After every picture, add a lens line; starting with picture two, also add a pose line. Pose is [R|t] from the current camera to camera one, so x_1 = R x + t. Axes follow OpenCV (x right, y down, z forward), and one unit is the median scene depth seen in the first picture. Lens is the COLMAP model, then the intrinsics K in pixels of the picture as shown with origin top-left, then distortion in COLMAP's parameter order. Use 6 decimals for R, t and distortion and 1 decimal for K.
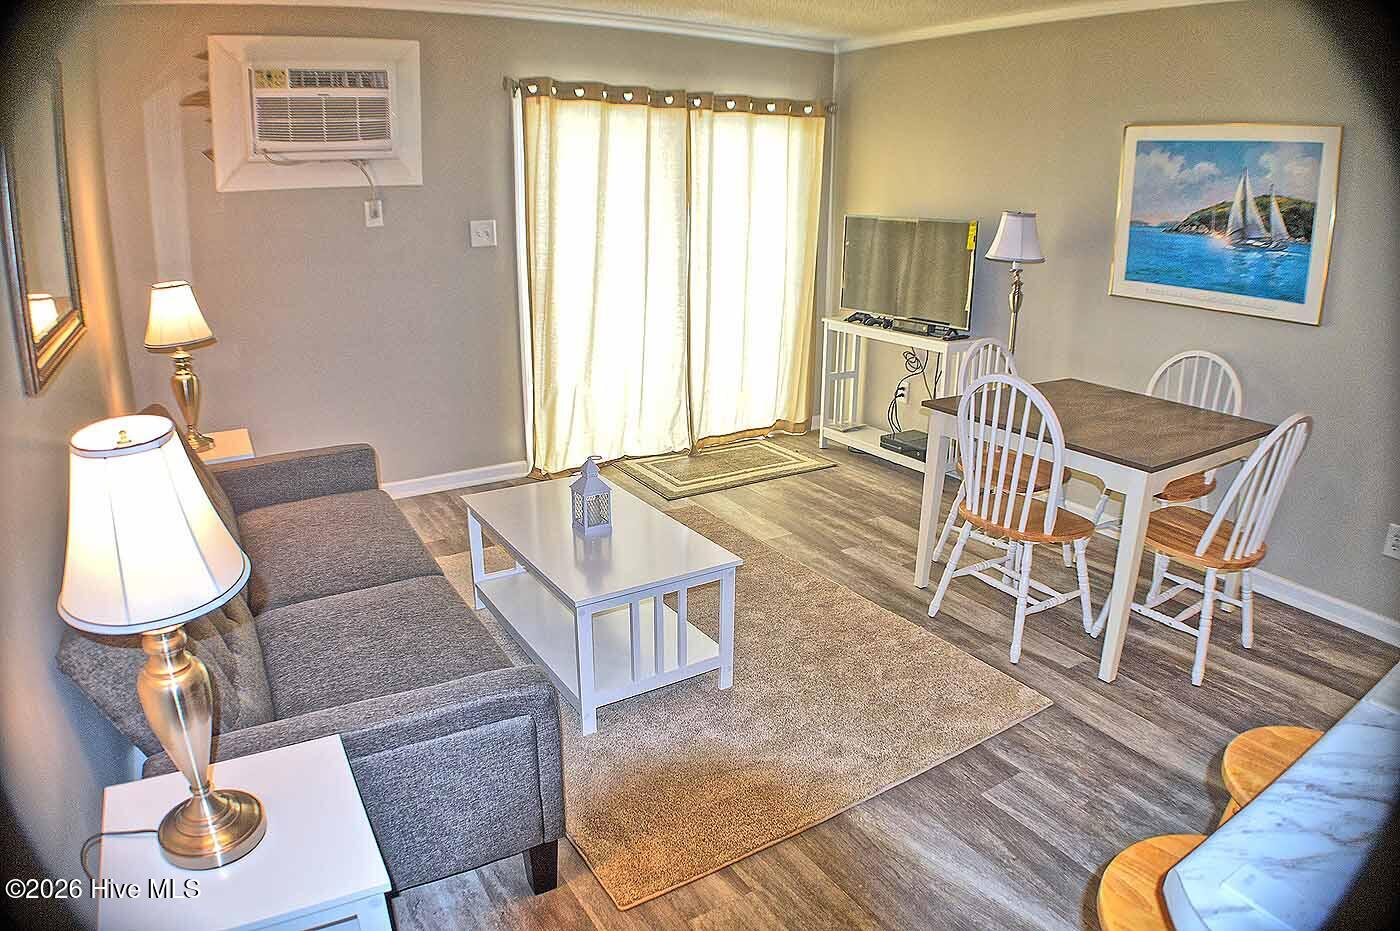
lens RADIAL K [[861.1, 0, 700.0], [0, 861.1, 465.5], [0, 0, 1]] dist [-0.180114, 0.035836]
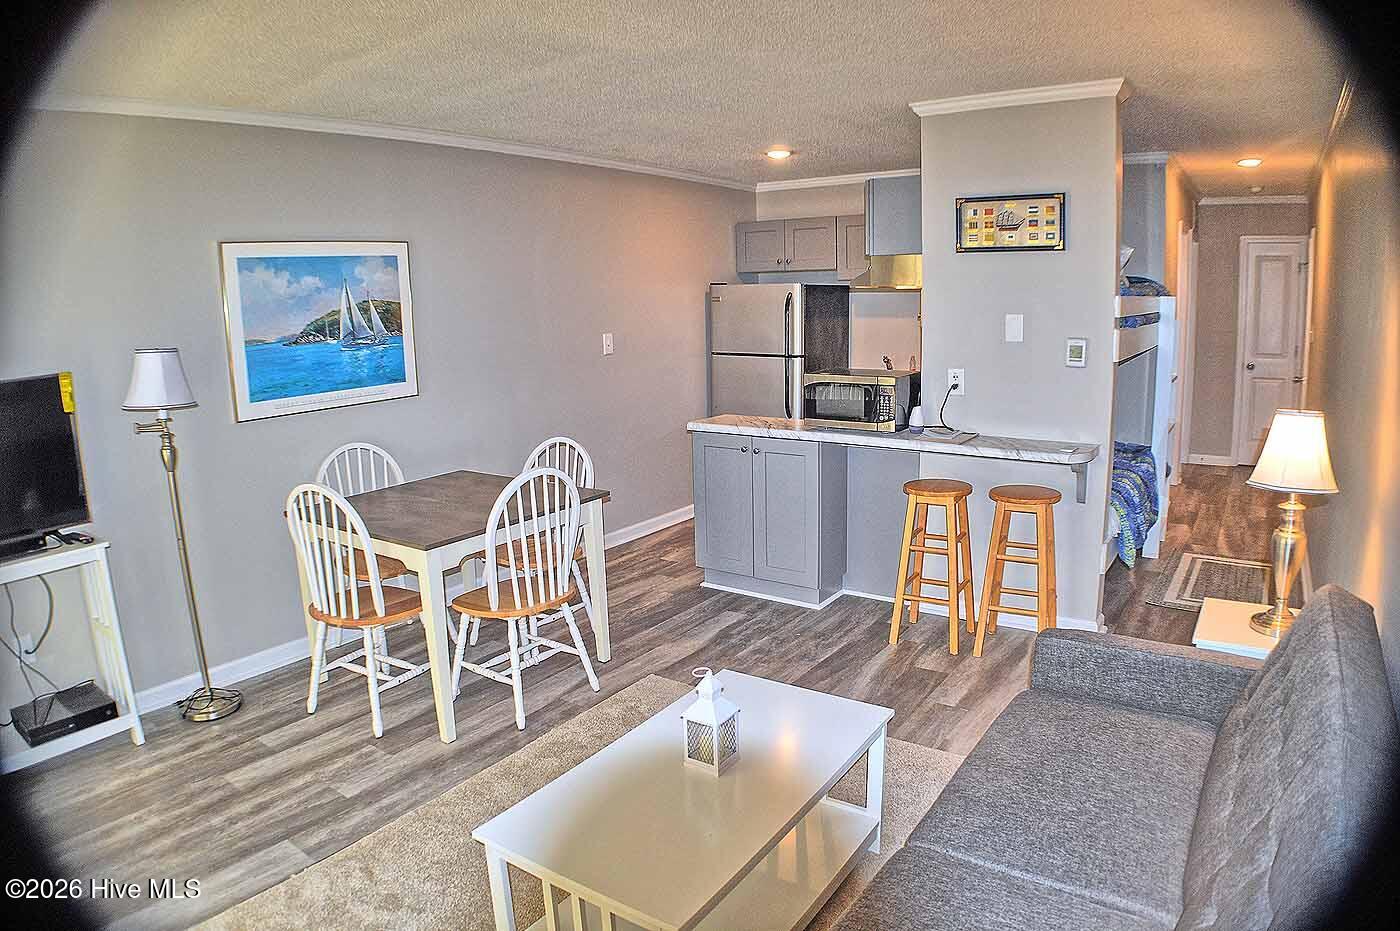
lens RADIAL K [[861.1, 0, 700.0], [0, 861.1, 465.5], [0, 0, 1]] dist [-0.180114, 0.035836]
pose [[-0.389169, -0.170330, 0.905282, -0.628959], [0.303092, 0.904358, 0.300452, -0.325066], [-0.869875, 0.391311, -0.300323, 0.964942]]
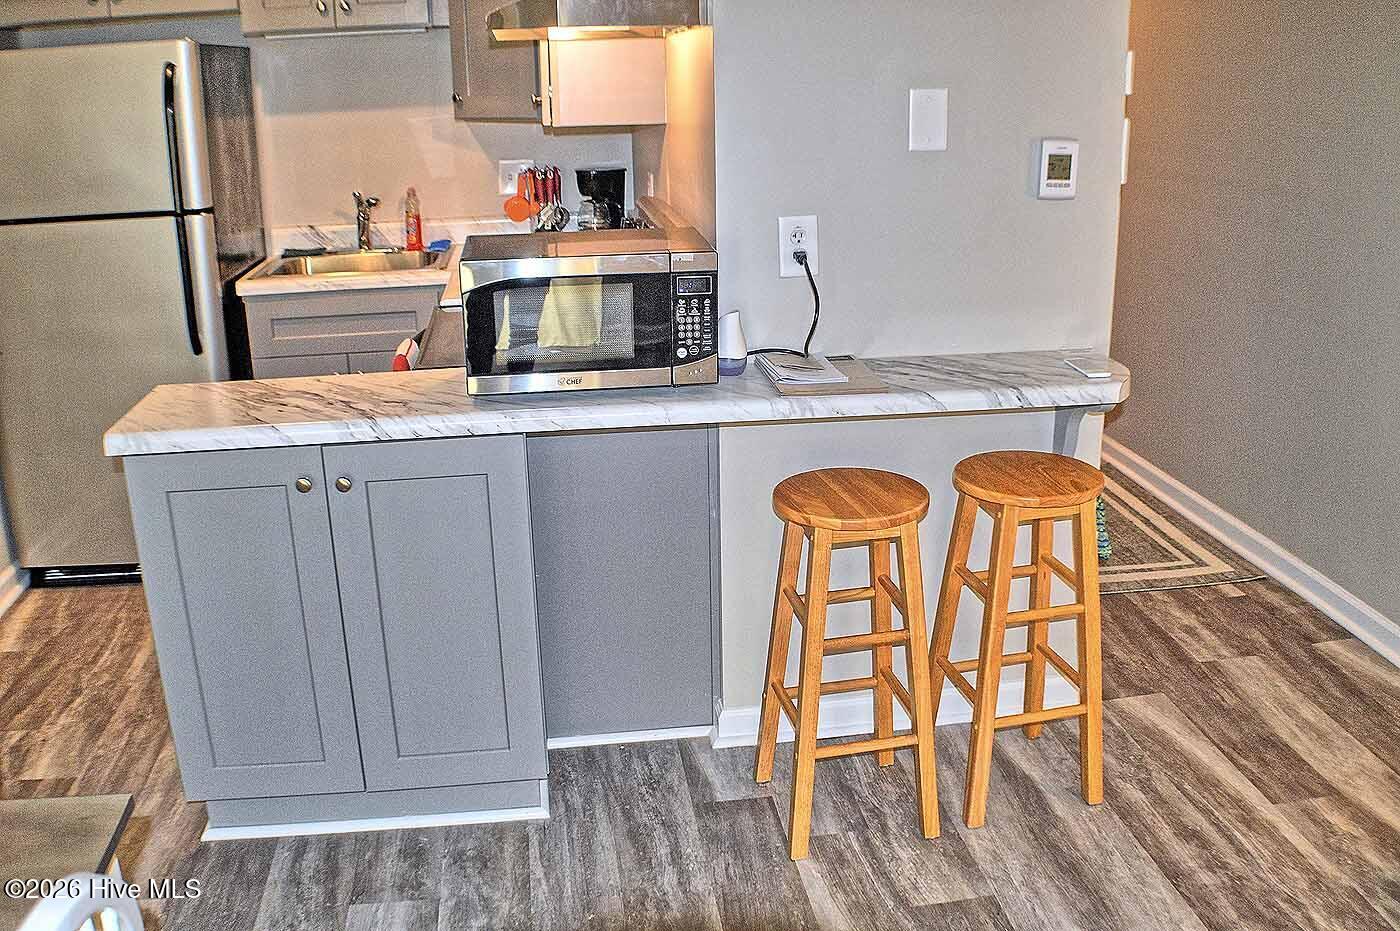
lens RADIAL K [[1228.0, 0, 695.3], [0, 1228.0, 461.6], [0, 0, 1]] dist [-0.159213, 0.015813]
pose [[-0.914847, -0.116709, 0.386566, 0.091802], [0.134953, 0.813904, 0.565108, -0.293396], [-0.380581, 0.569156, -0.728848, 0.901946]]
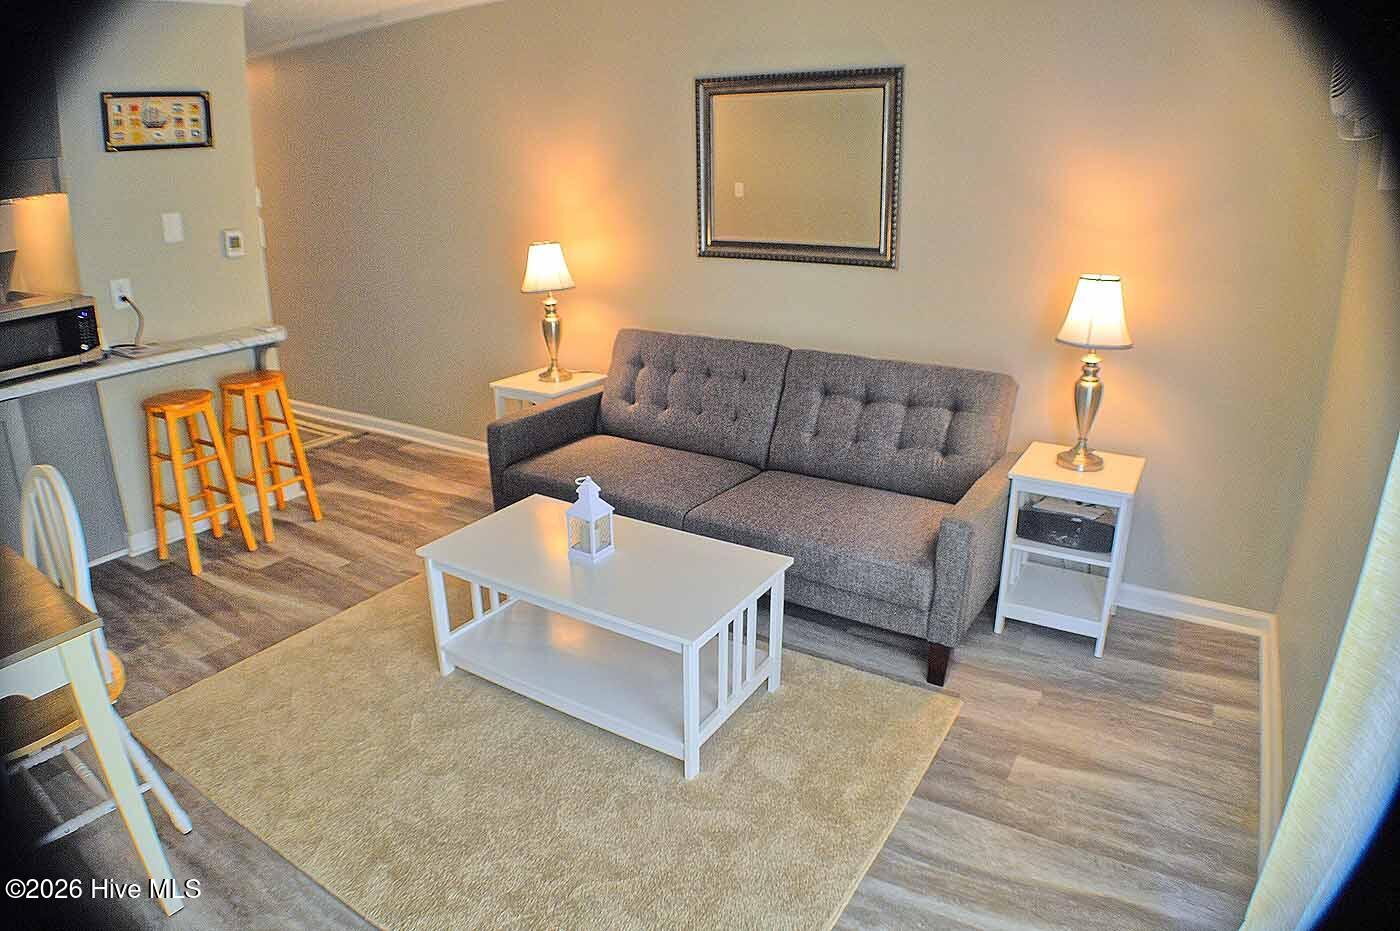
lens RADIAL K [[861.1, 0, 700.0], [0, 861.1, 465.5], [0, 0, 1]] dist [-0.180114, 0.035836]
pose [[-0.901536, 0.138258, -0.410022, 0.112821], [-0.133684, 0.812226, 0.567819, -0.458571], [0.411536, 0.566722, -0.713768, 1.408112]]
